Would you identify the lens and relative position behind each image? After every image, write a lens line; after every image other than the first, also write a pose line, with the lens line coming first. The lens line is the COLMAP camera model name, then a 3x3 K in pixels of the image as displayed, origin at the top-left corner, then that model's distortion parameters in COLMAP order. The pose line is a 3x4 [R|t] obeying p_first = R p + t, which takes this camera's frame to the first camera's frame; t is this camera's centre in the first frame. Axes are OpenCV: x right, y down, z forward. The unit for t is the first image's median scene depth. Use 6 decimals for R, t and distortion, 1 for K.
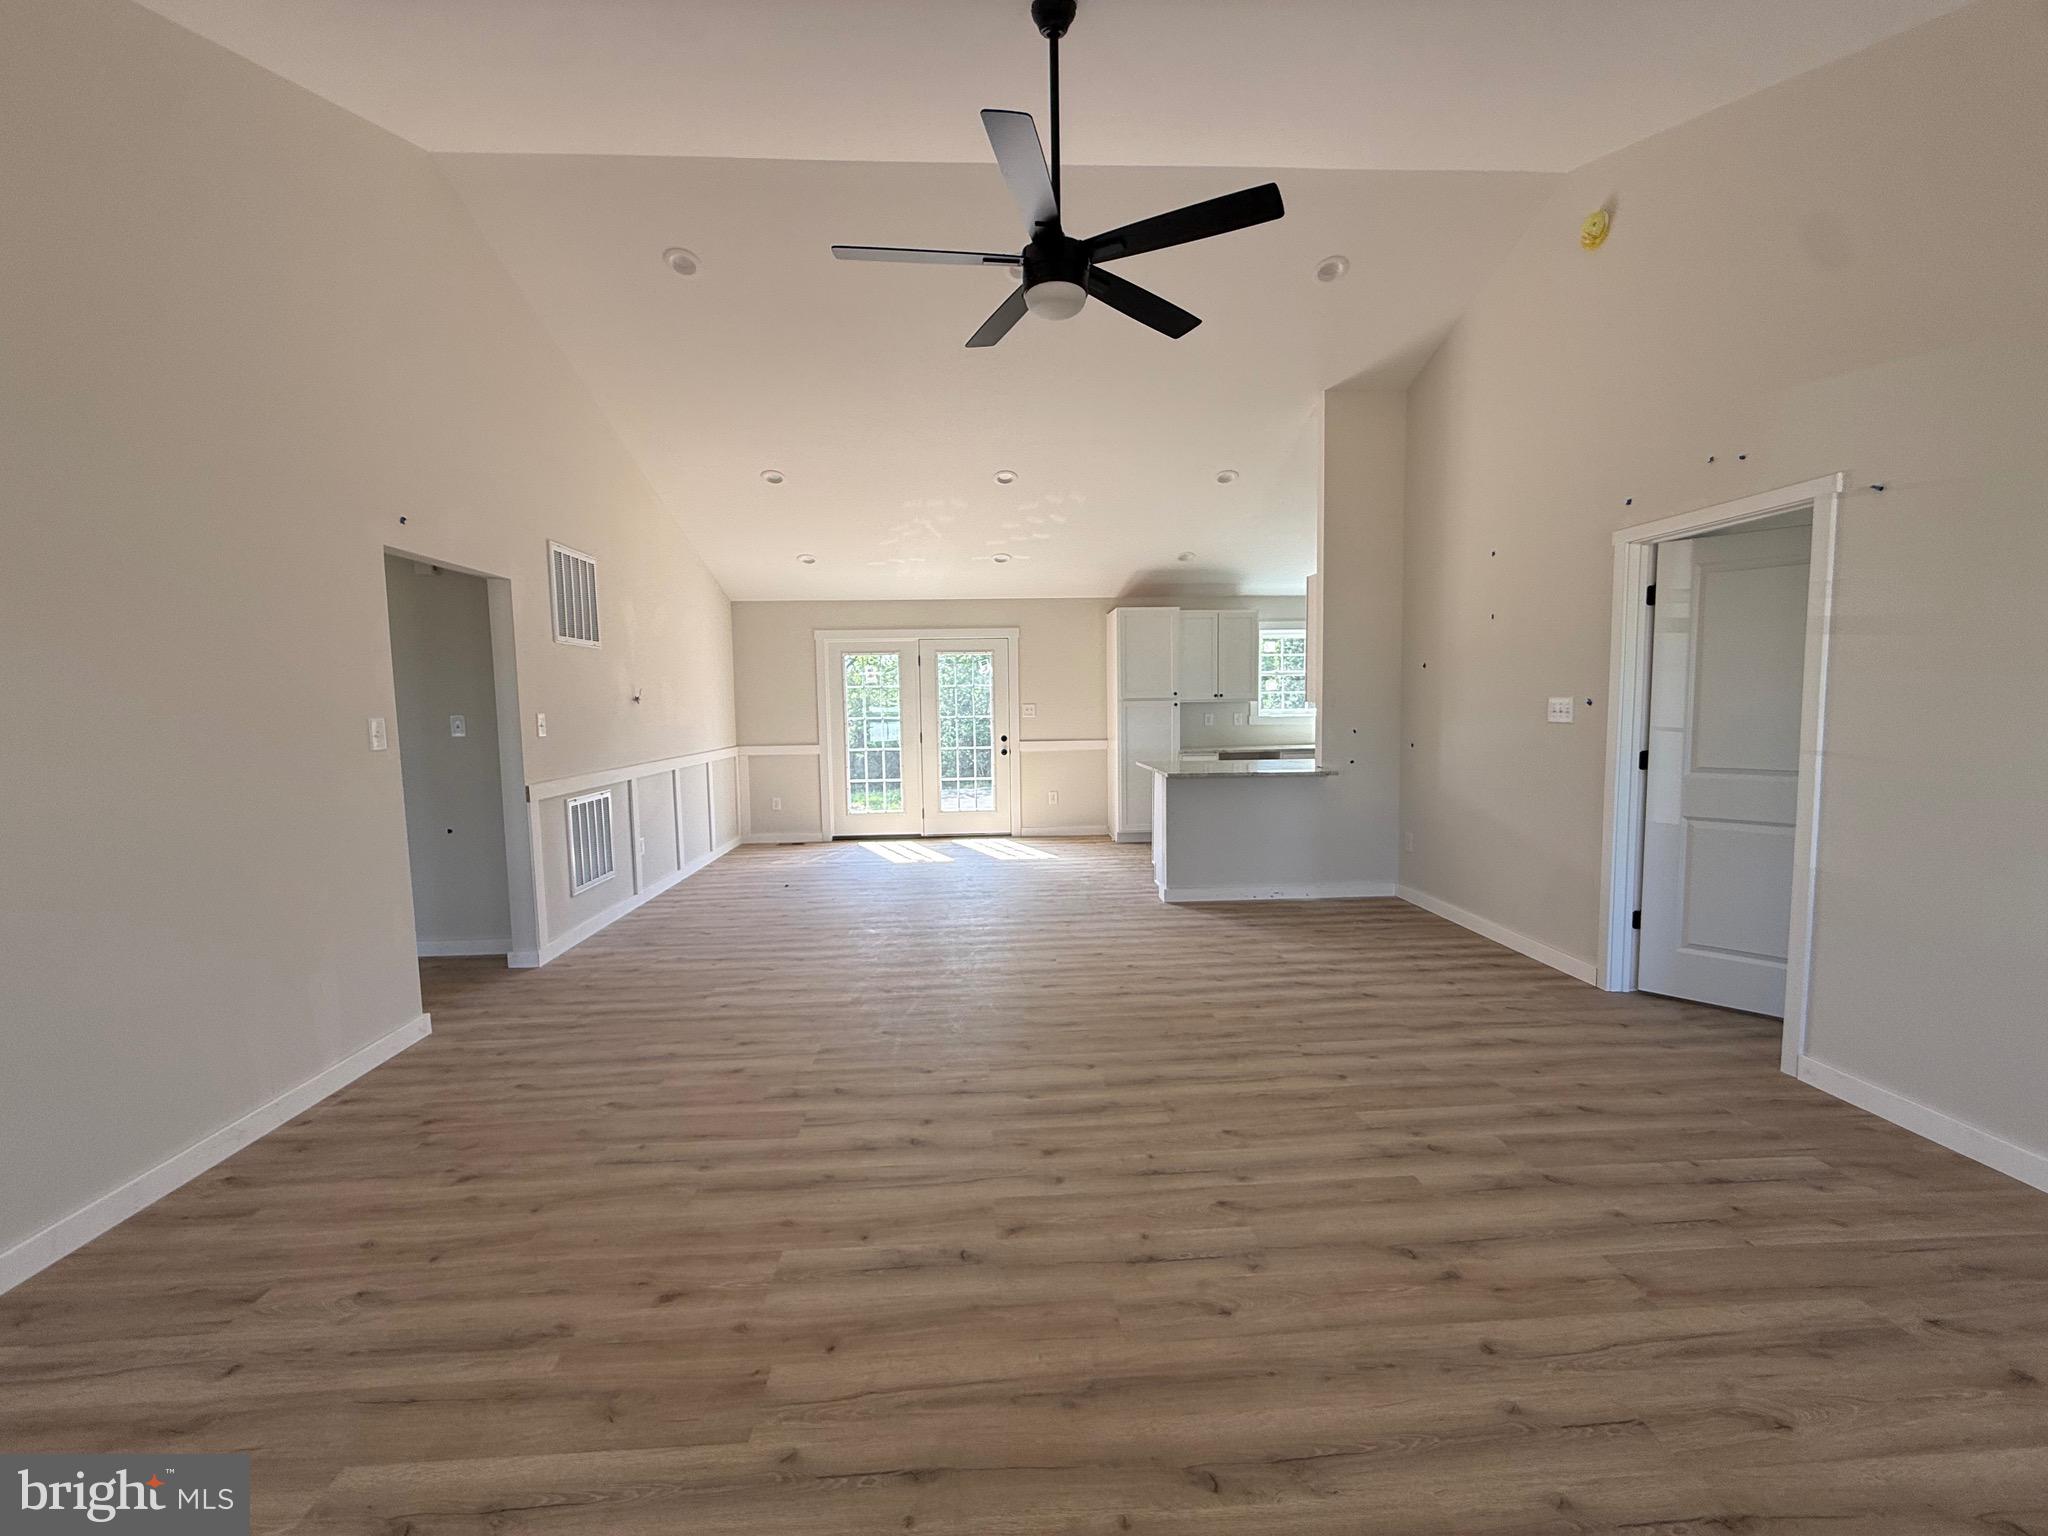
lens RADIAL K [[817.5, 0, 1018.3], [0, 817.5, 768.2], [0, 0, 1]] dist [-0.000895, 0.000834]
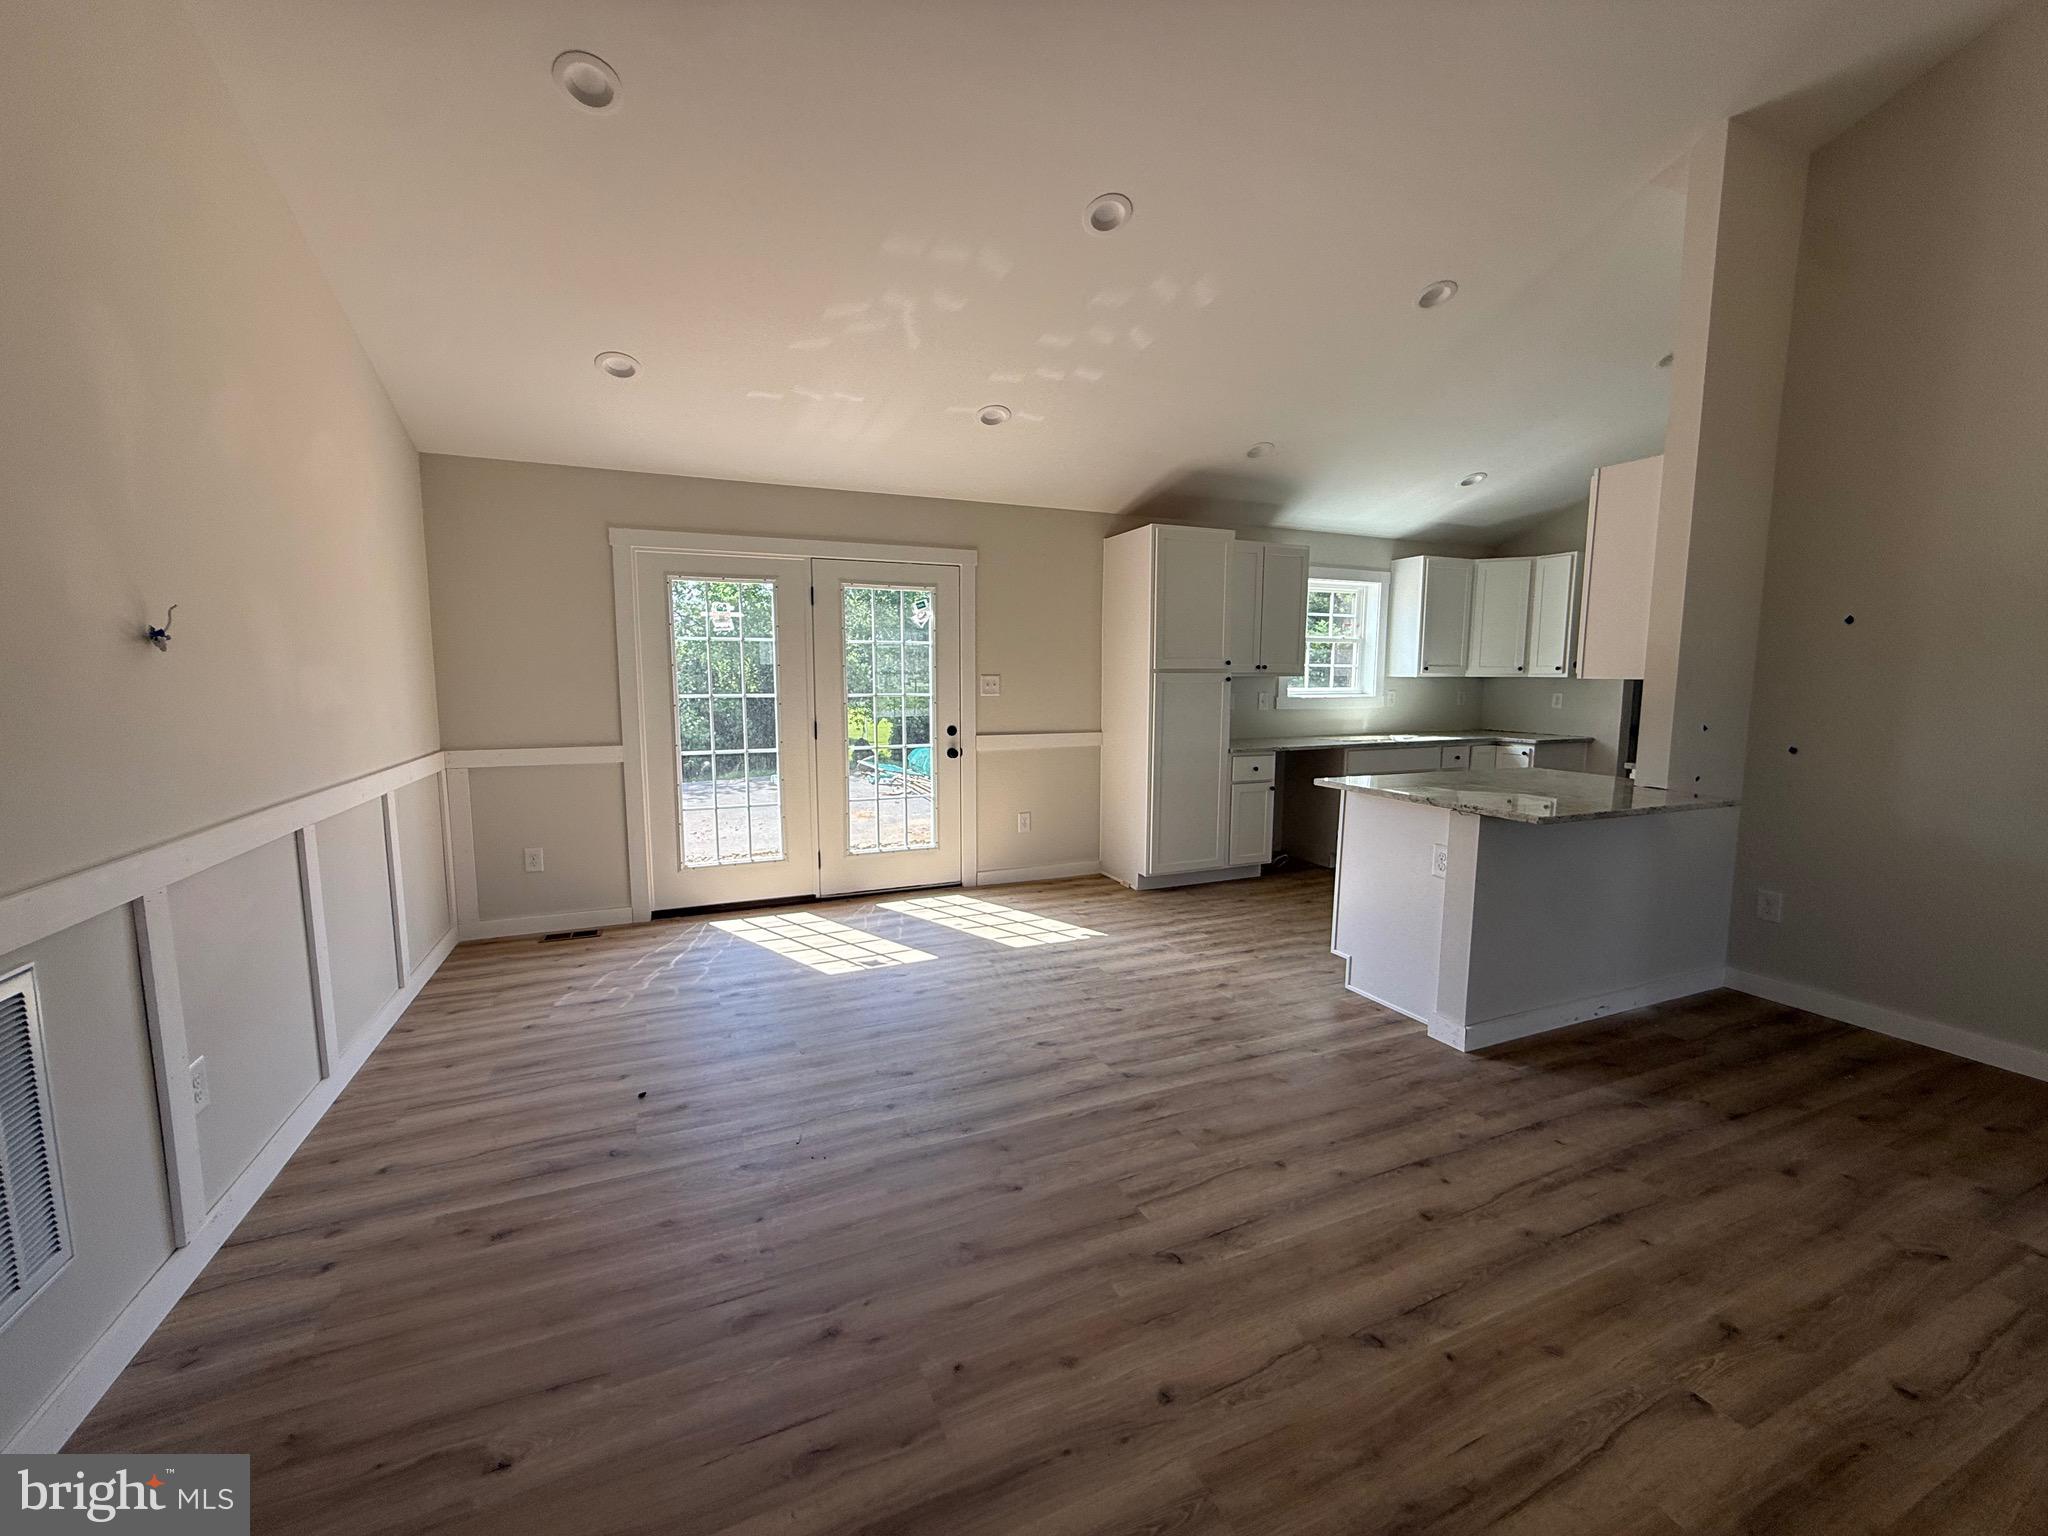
lens RADIAL K [[817.5, 0, 1018.3], [0, 817.5, 768.2], [0, 0, 1]] dist [-0.000895, 0.000834]
pose [[0.940161, -0.021846, 0.340029, -0.332090], [0.011572, 0.999414, 0.032212, -0.050258], [-0.340533, -0.026350, 0.939863, 0.745979]]
